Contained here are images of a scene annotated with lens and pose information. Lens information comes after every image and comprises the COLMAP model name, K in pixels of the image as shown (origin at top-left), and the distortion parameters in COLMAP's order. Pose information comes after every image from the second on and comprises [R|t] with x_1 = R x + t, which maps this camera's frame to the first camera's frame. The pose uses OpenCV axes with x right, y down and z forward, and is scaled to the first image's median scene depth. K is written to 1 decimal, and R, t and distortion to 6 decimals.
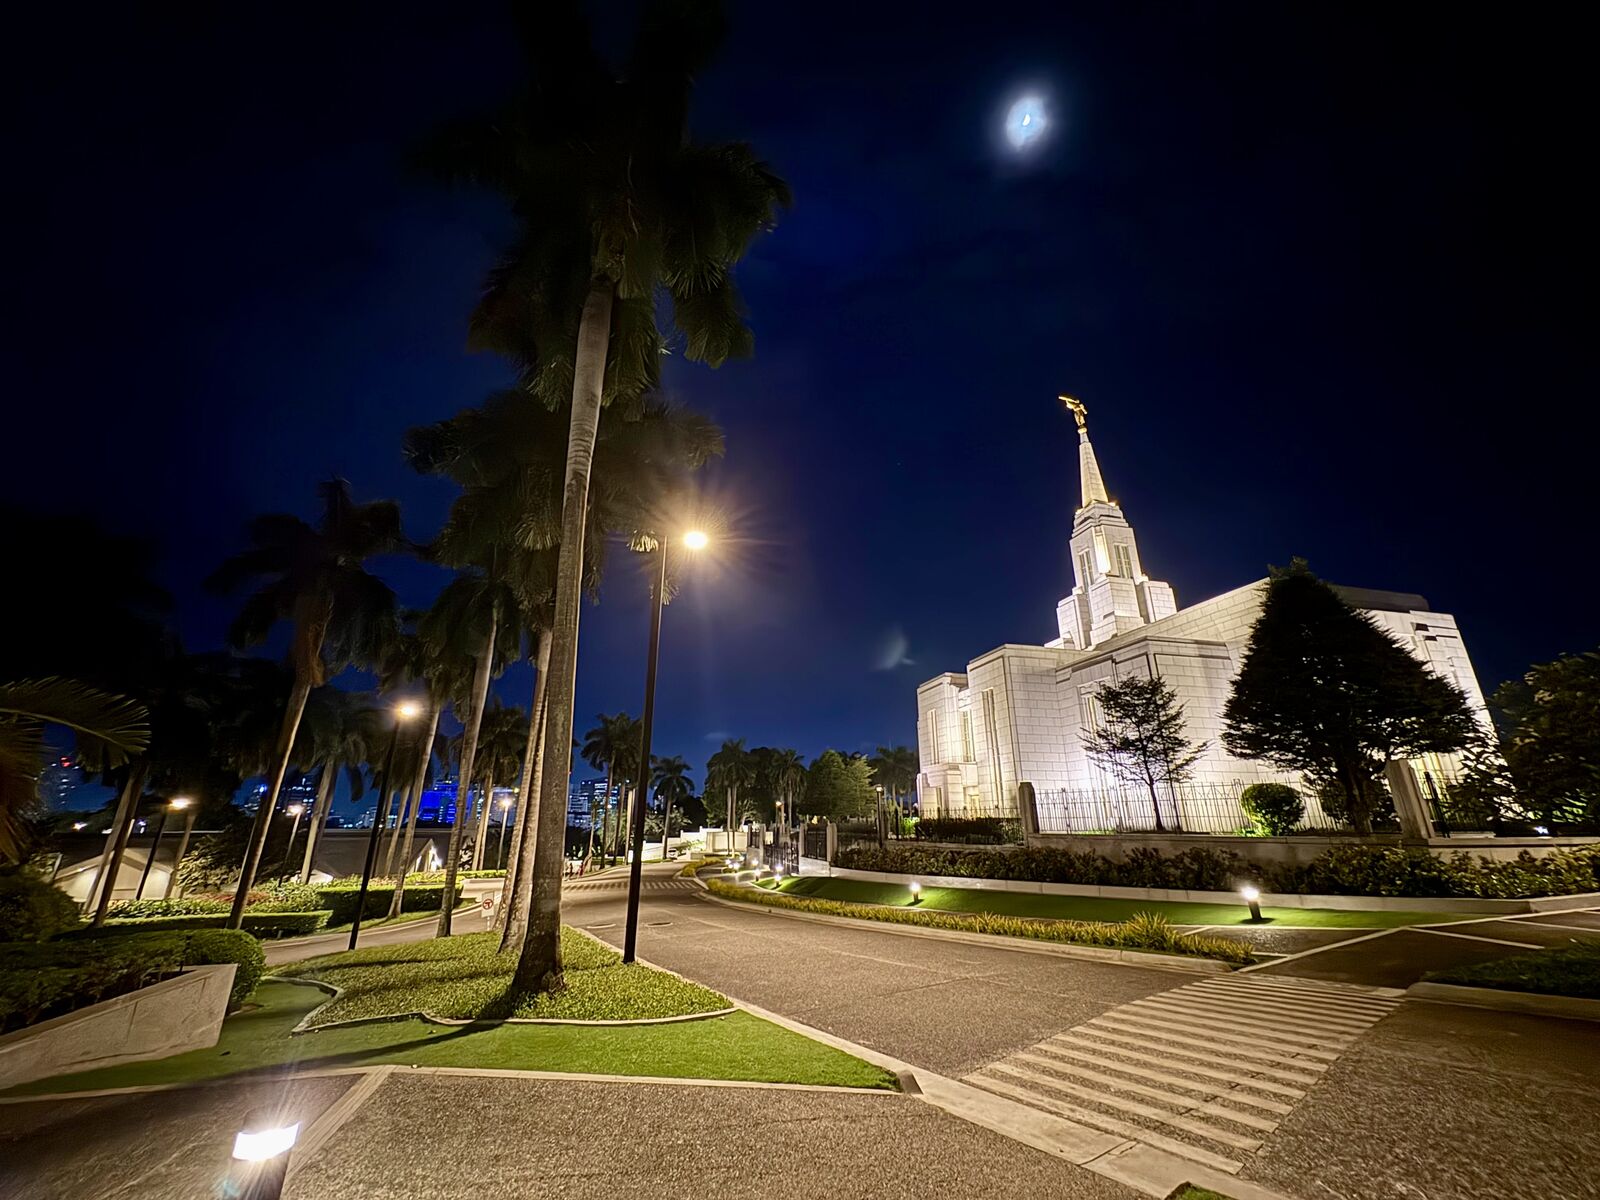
lens RADIAL K [[644.1, 0, 804.1], [0, 644.1, 590.1], [0, 0, 1]] dist [0.011406, -0.000407]
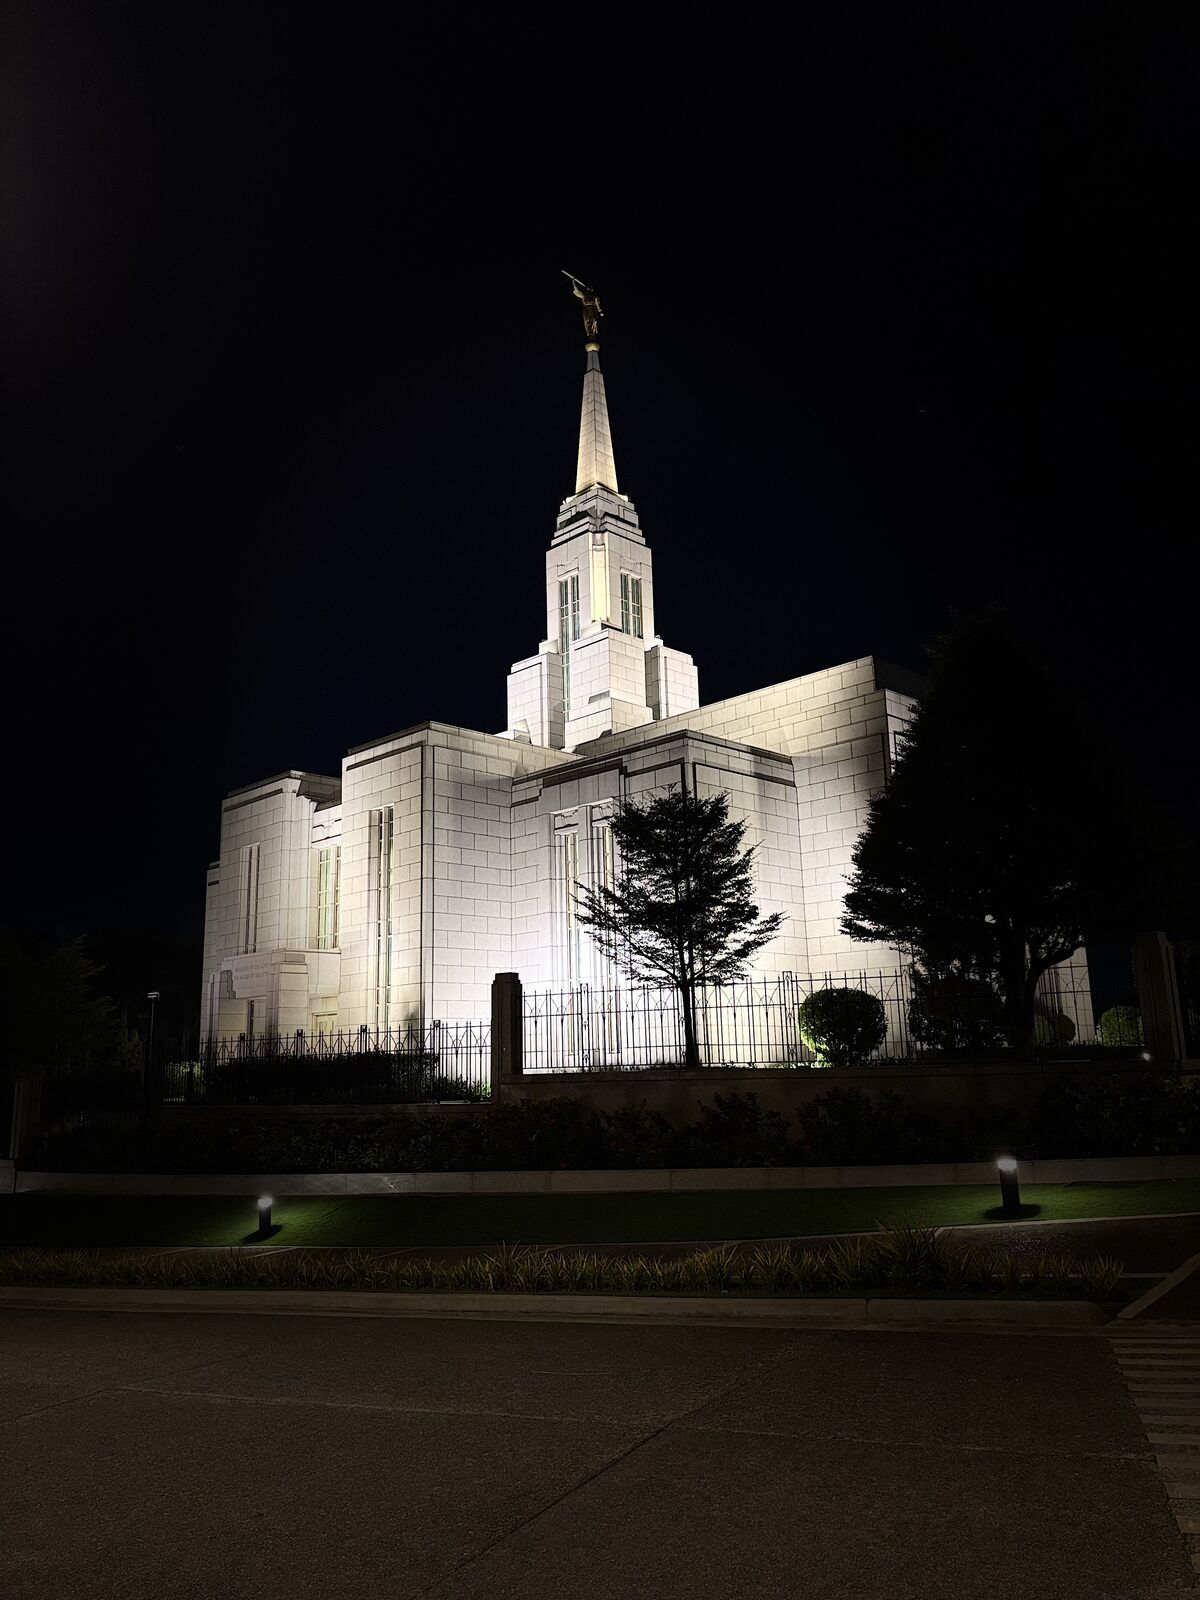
lens RADIAL K [[1221.7, 0, 599.9], [0, 1221.7, 802.3], [0, 0, 1]] dist [0.048448, -0.013790]
pose [[0.869097, 0.086148, 0.487082, -0.034828], [-0.146202, 0.985459, 0.086574, 0.052803], [-0.472541, -0.146453, 0.869055, 0.122797]]
